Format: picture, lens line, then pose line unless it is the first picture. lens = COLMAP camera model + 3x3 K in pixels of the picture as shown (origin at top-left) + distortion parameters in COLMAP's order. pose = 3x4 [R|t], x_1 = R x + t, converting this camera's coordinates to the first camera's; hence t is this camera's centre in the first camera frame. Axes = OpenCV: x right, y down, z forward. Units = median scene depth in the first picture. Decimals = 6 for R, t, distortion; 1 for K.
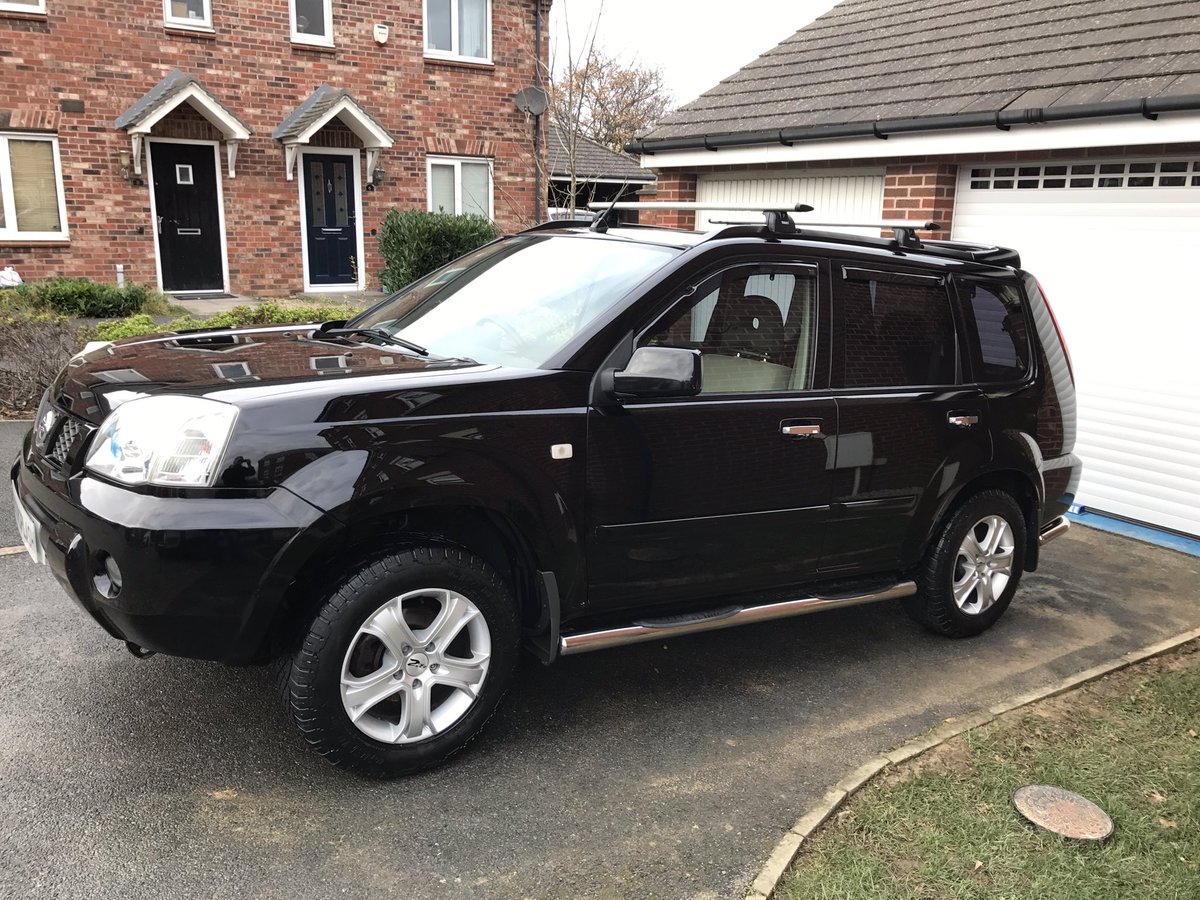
lens RADIAL K [[952.1, 0, 600.3], [0, 952.1, 449.6], [0, 0, 1]] dist [0.025046, -0.029636]
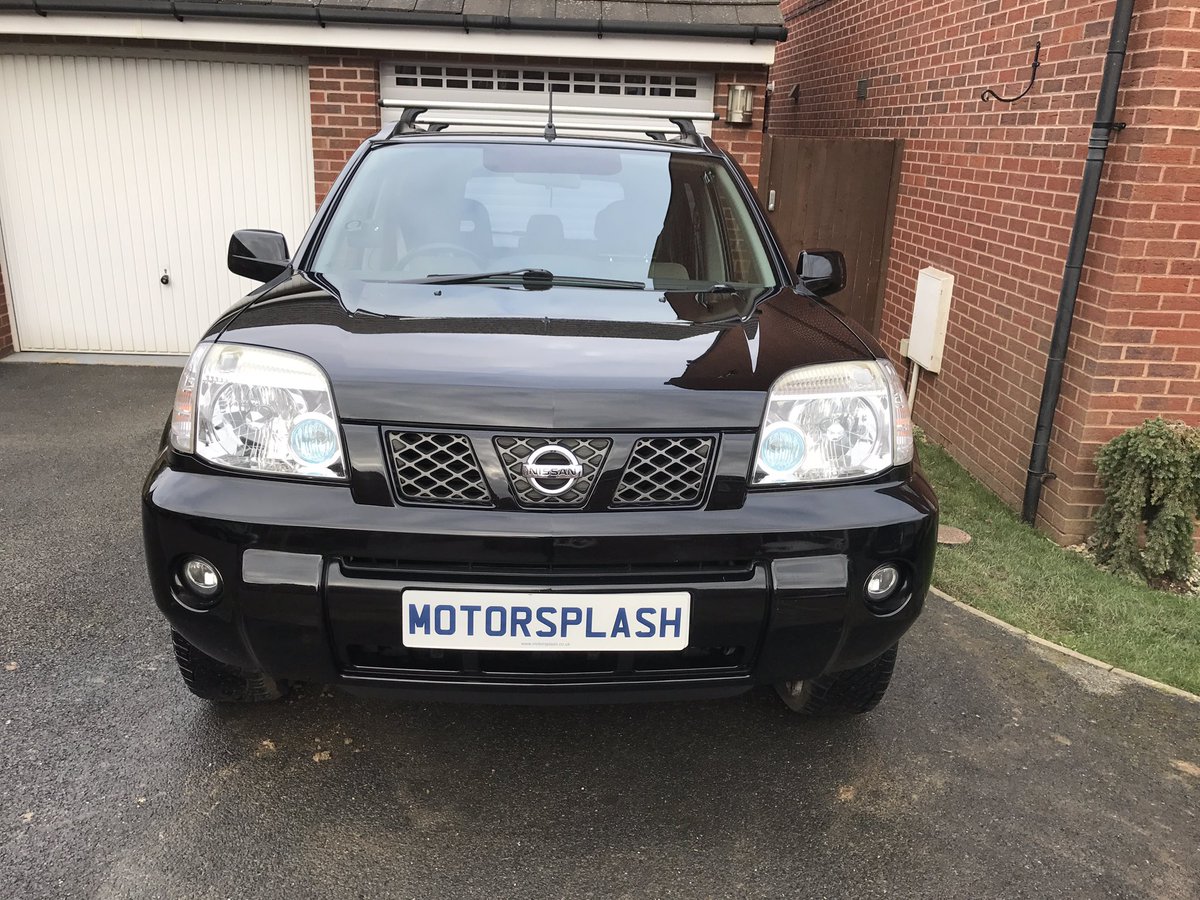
lens RADIAL K [[952.1, 0, 600.0], [0, 952.1, 449.6], [0, 0, 1]] dist [0.025046, -0.029636]
pose [[0.544357, -0.262734, 0.796647, -0.413346], [0.176410, 0.964303, 0.197483, -0.058624], [-0.820094, 0.033035, 0.571274, 0.243268]]
